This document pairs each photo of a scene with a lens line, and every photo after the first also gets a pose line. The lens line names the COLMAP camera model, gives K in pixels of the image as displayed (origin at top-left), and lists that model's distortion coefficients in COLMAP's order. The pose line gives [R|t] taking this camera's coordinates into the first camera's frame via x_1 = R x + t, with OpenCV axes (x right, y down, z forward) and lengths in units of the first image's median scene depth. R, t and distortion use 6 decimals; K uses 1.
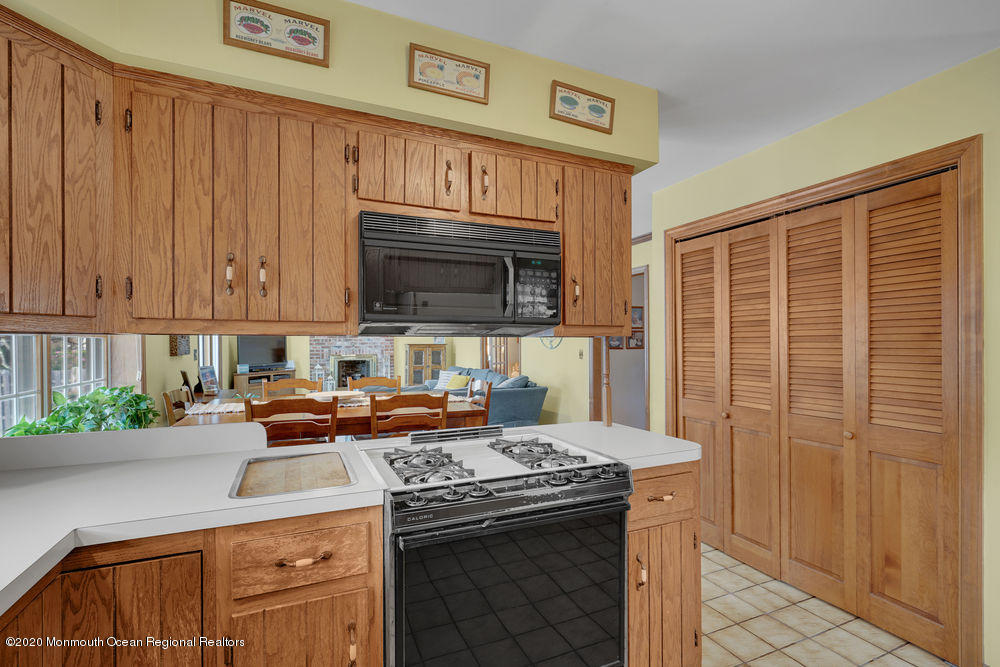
lens RADIAL K [[468.0, 0, 495.7], [0, 468.0, 343.3], [0, 0, 1]] dist [-0.003794, 0.000853]
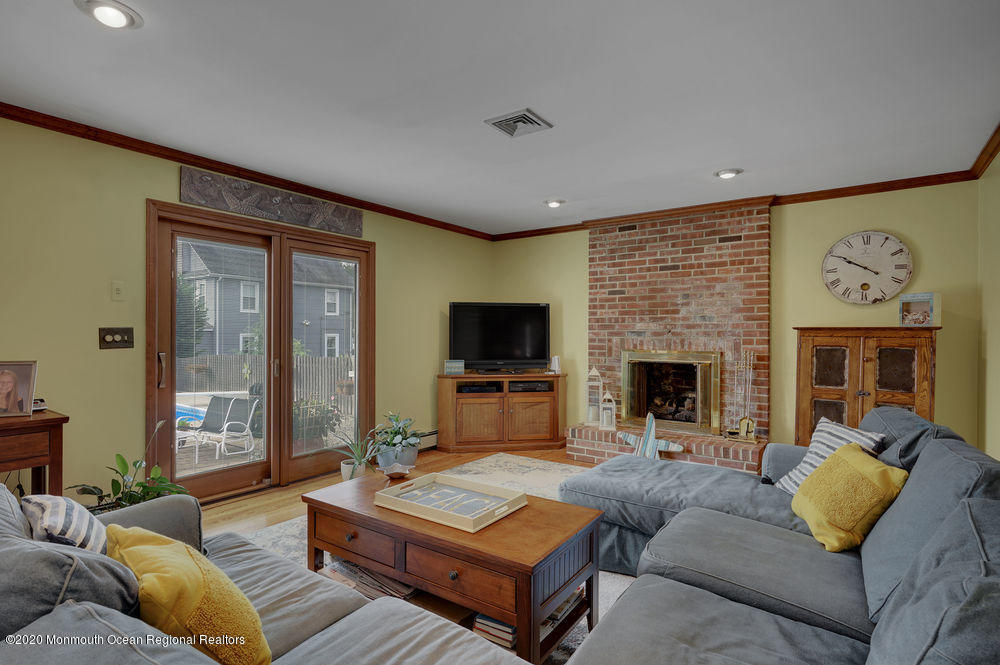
lens RADIAL K [[501.4, 0, 500.0], [0, 501.4, 332.5], [0, 0, 1]] dist [0.003138, 0.000331]
pose [[0.513480, 0.003455, -0.858095, 0.199293], [-0.007937, 0.999968, -0.000723, 0.044563], [0.858065, 0.007182, 0.513491, 3.390452]]
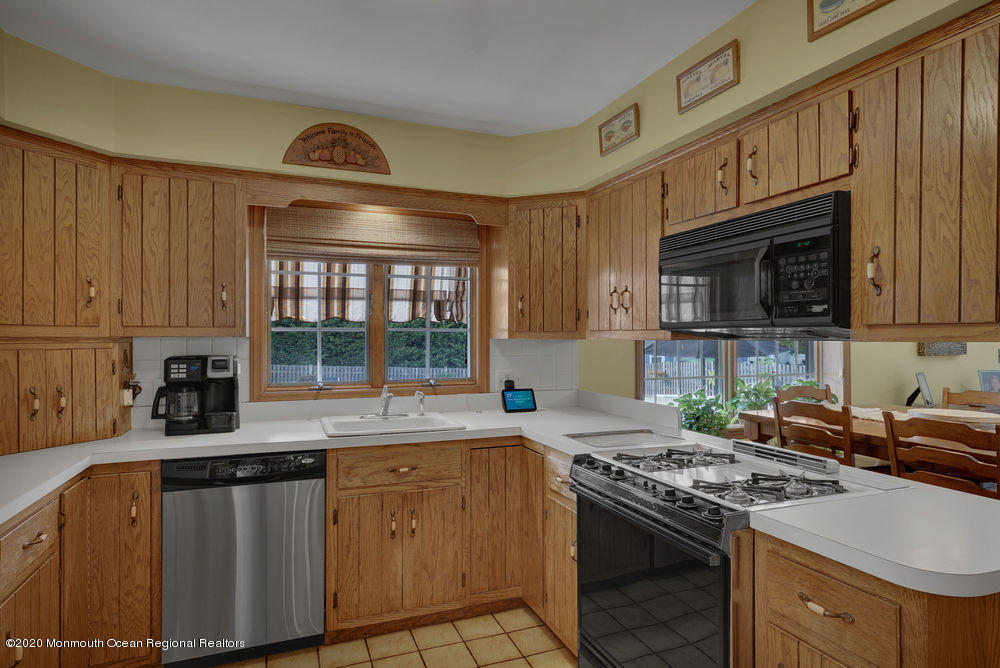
lens RADIAL K [[555.7, 0, 504.3], [0, 555.7, 335.7], [0, 0, 1]] dist [0.005951, 0.001539]
pose [[-0.027795, -0.001474, -0.999613, 1.014490], [-0.000605, 0.999999, -0.001458, -0.023939], [0.999613, 0.000564, -0.027796, 0.556864]]
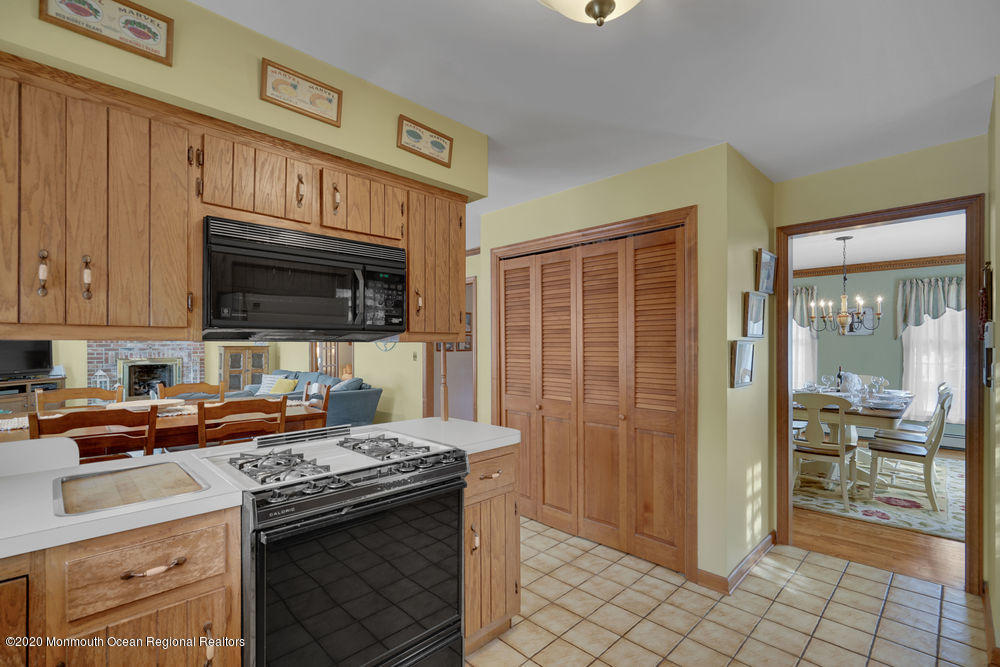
lens RADIAL K [[459.2, 0, 497.5], [0, 459.2, 342.9], [0, 0, 1]] dist [-0.003697, 0.000577]
pose [[0.933433, 0.003726, 0.358731, -0.053022], [-0.002205, 0.999987, -0.004649, -0.009073], [-0.358744, 0.003548, 0.933429, -0.112534]]
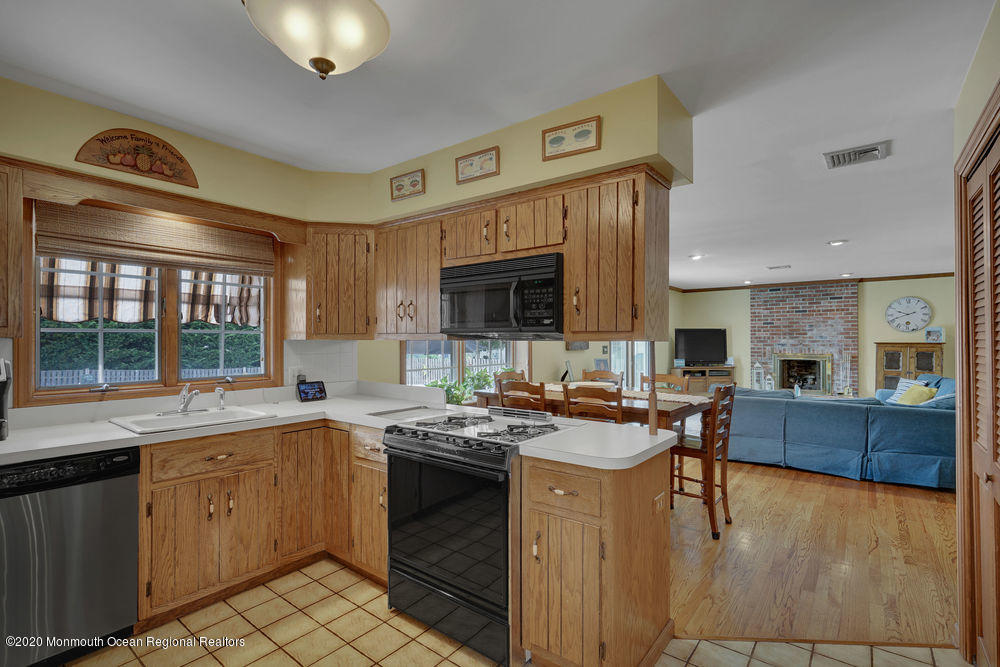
lens RADIAL K [[462.0, 0, 499.3], [0, 462.0, 337.2], [0, 0, 1]] dist [-0.001488, 0.000286]
pose [[0.478638, -0.001355, -0.878012, 1.132671], [-0.002061, 0.999994, -0.002667, -0.023227], [0.878010, 0.003086, 0.478632, 0.331954]]
